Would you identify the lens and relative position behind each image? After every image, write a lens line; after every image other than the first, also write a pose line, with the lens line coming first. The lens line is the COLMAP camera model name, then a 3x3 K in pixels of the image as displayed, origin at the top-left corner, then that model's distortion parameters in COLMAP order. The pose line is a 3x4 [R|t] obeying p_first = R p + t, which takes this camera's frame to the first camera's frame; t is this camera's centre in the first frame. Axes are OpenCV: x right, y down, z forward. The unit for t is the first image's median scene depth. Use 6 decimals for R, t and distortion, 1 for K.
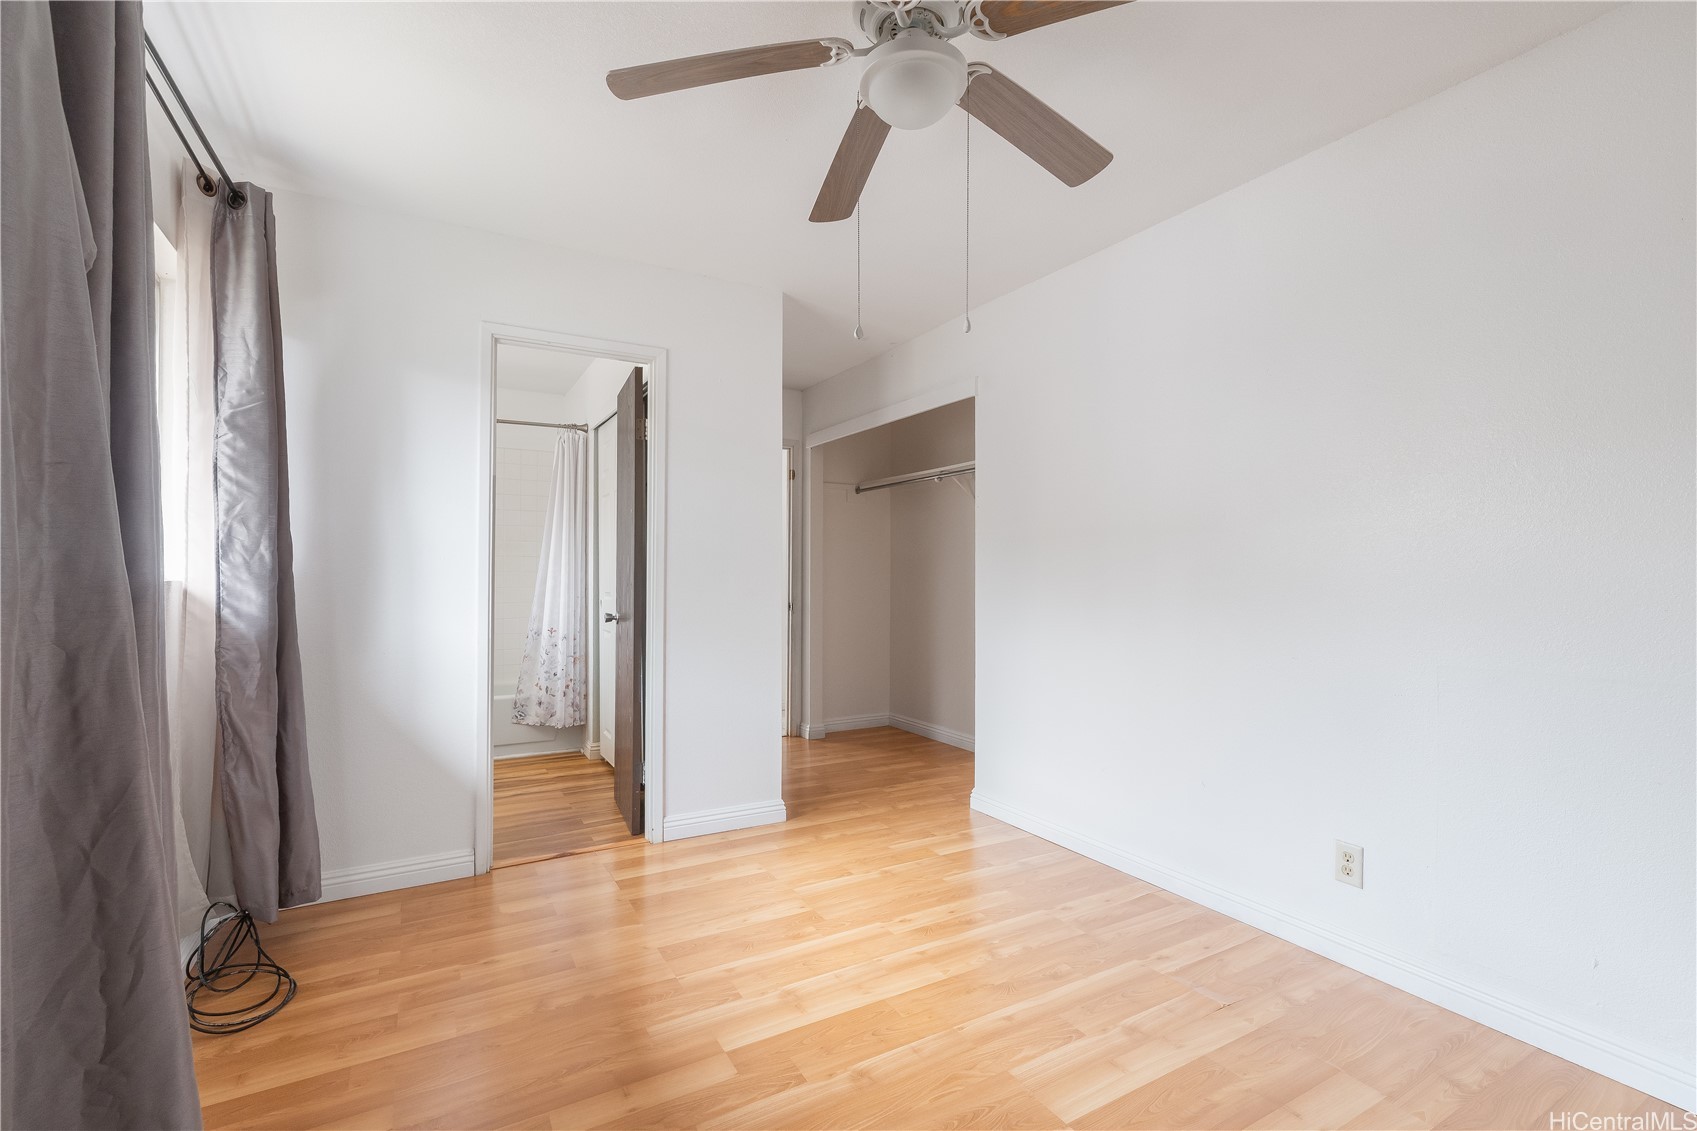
lens RADIAL K [[743.4, 0, 855.8], [0, 743.4, 570.2], [0, 0, 1]] dist [0.004780, 0.000901]
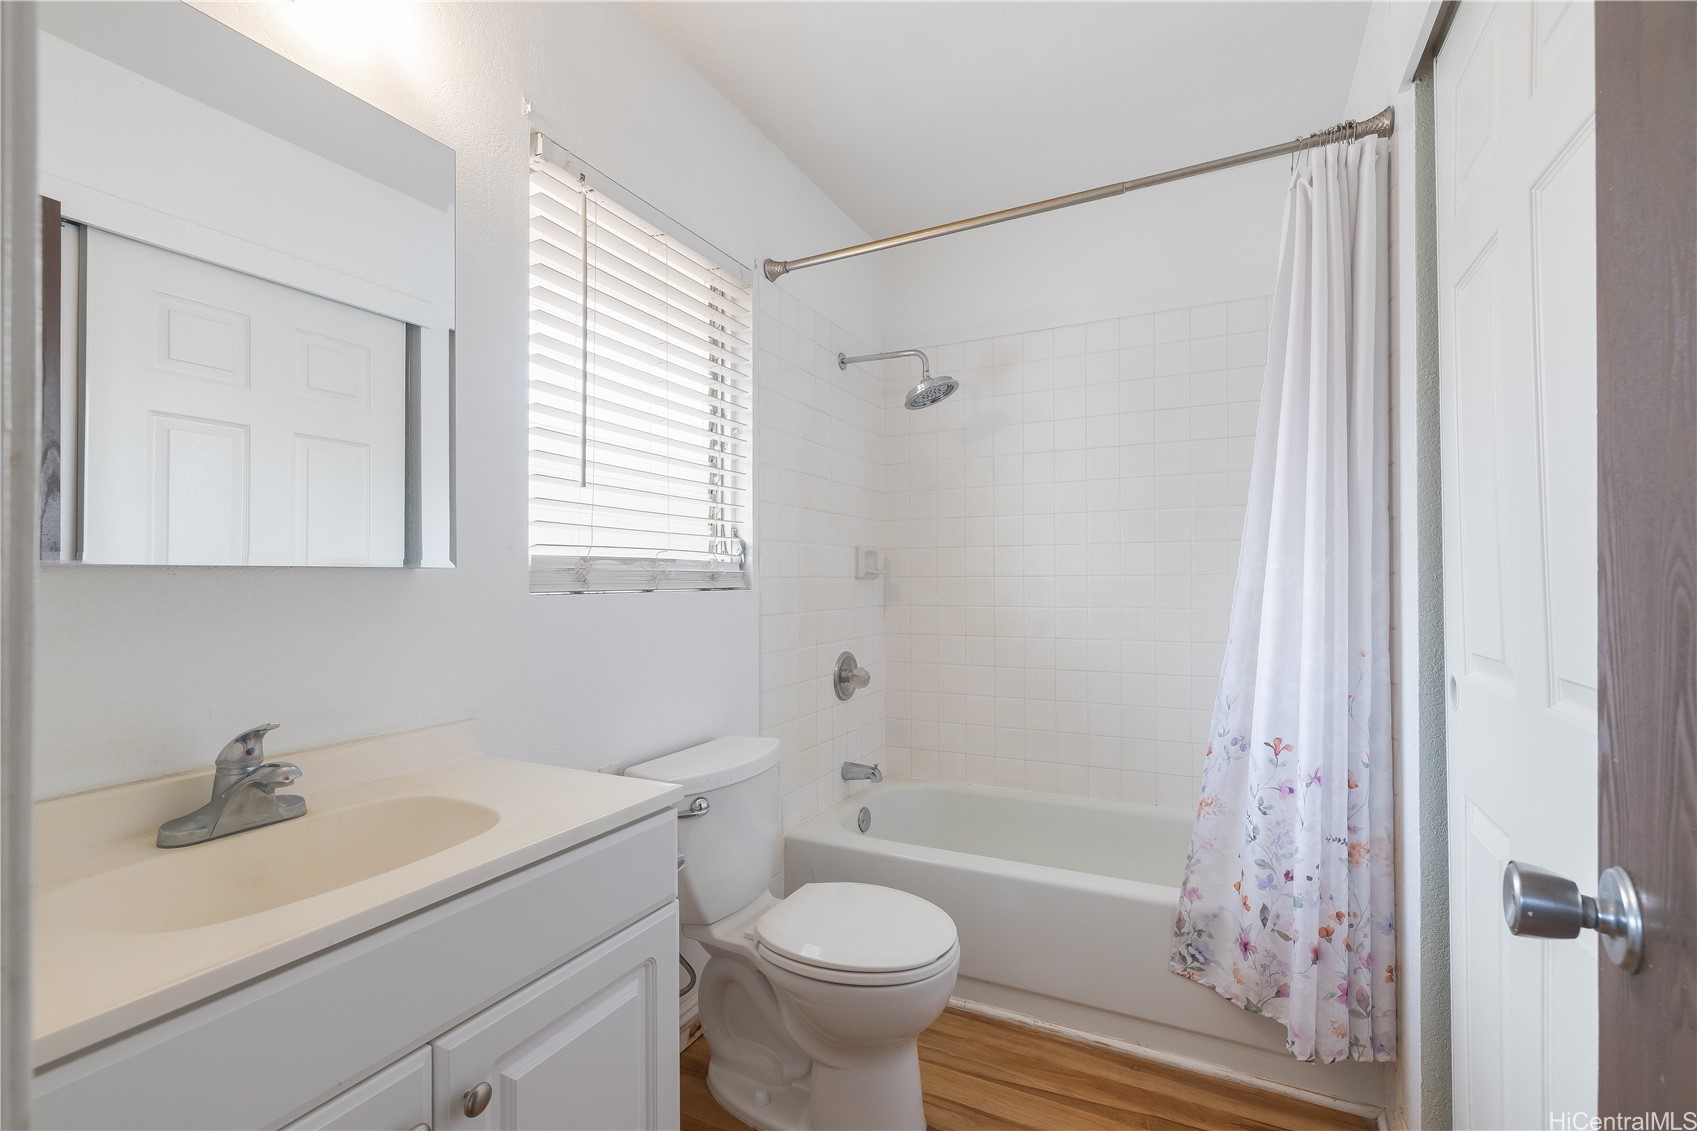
lens RADIAL K [[743.4, 0, 858.8], [0, 743.4, 569.8], [0, 0, 1]] dist [0.004780, 0.000901]
pose [[0.555912, -0.010105, -0.831180, -0.229511], [0.001527, 0.999937, -0.011135, 0.003337], [0.831240, 0.004921, 0.555892, 0.648379]]
